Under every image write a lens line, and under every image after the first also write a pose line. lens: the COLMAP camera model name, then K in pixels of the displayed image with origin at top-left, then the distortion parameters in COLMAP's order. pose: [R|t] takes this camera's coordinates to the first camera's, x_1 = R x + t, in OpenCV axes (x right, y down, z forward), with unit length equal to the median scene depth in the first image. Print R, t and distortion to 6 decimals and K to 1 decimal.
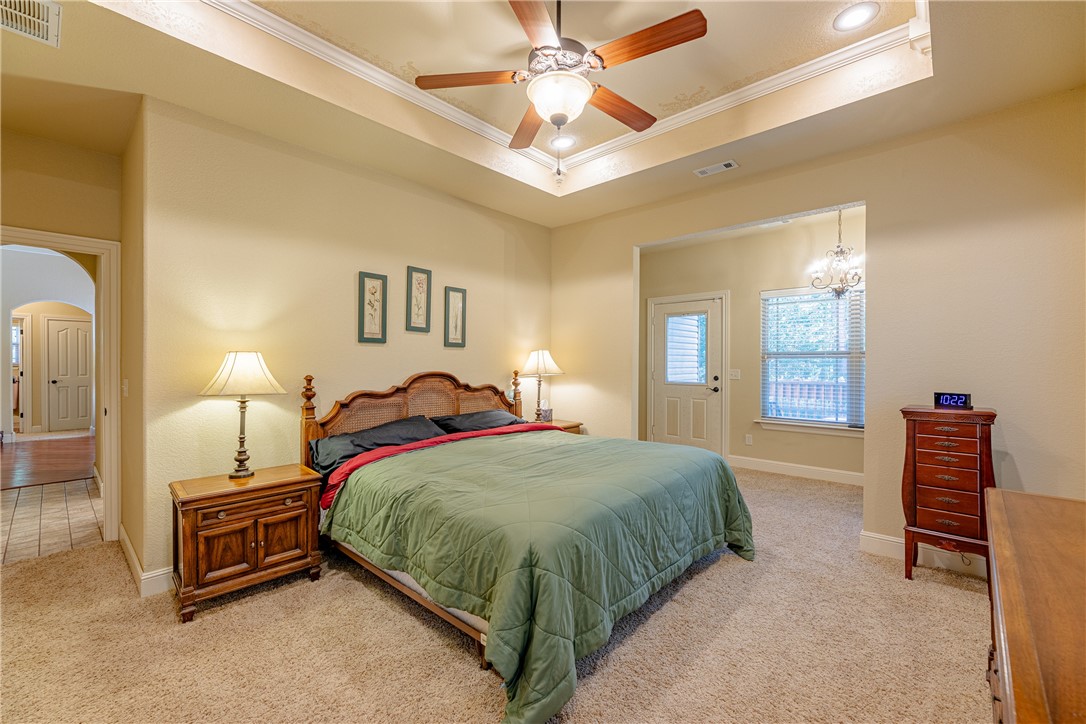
lens RADIAL K [[447.8, 0, 540.6], [0, 447.8, 365.0], [0, 0, 1]] dist [0.000514, 0.000129]
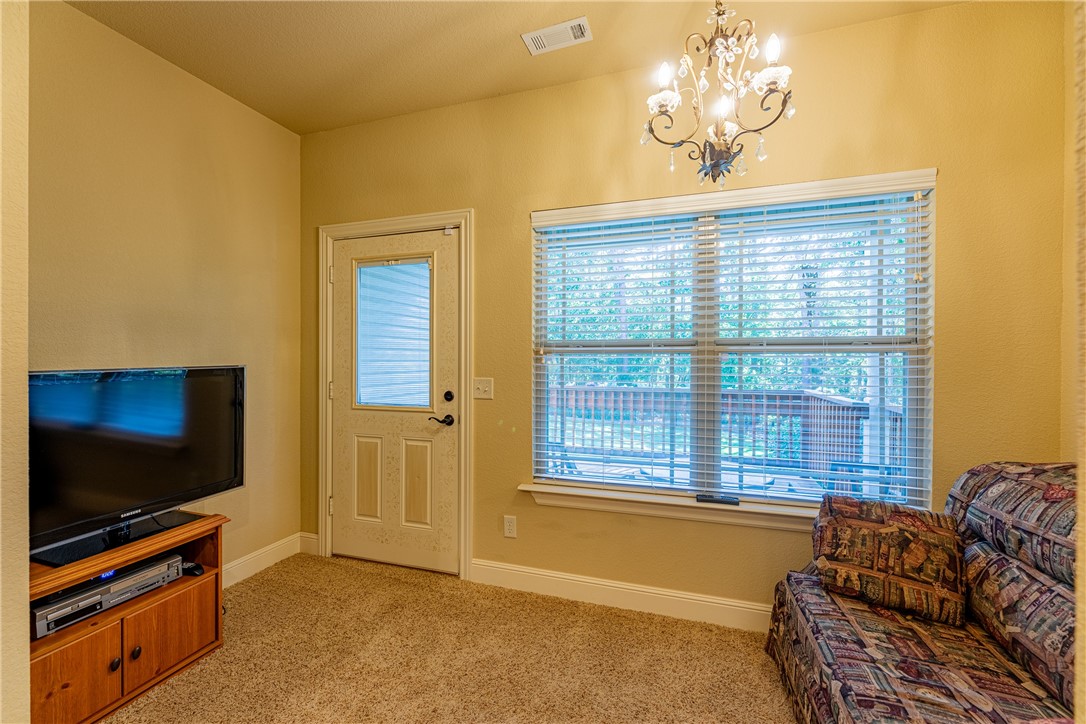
lens RADIAL K [[447.8, 0, 542.8], [0, 447.8, 364.4], [0, 0, 1]] dist [0.000514, 0.000129]
pose [[0.909277, -0.000571, 0.416191, 0.309178], [0.001994, 0.999994, -0.002985, -0.002489], [-0.416187, 0.003544, 0.909272, 0.572705]]
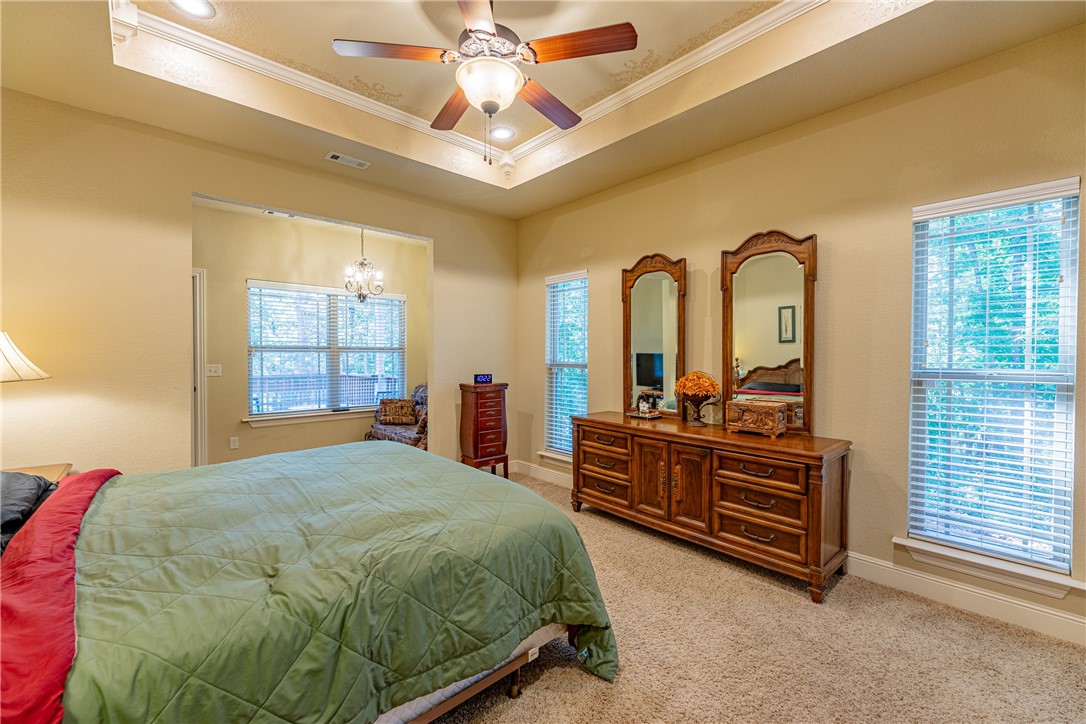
lens RADIAL K [[447.8, 0, 543.5], [0, 447.8, 362.1], [0, 0, 1]] dist [0.000514, 0.000129]
pose [[0.078705, -0.015693, 0.996774, -0.378412], [0.007549, 0.999857, 0.015146, -0.003248], [-0.996869, 0.006333, 0.078812, 0.326560]]
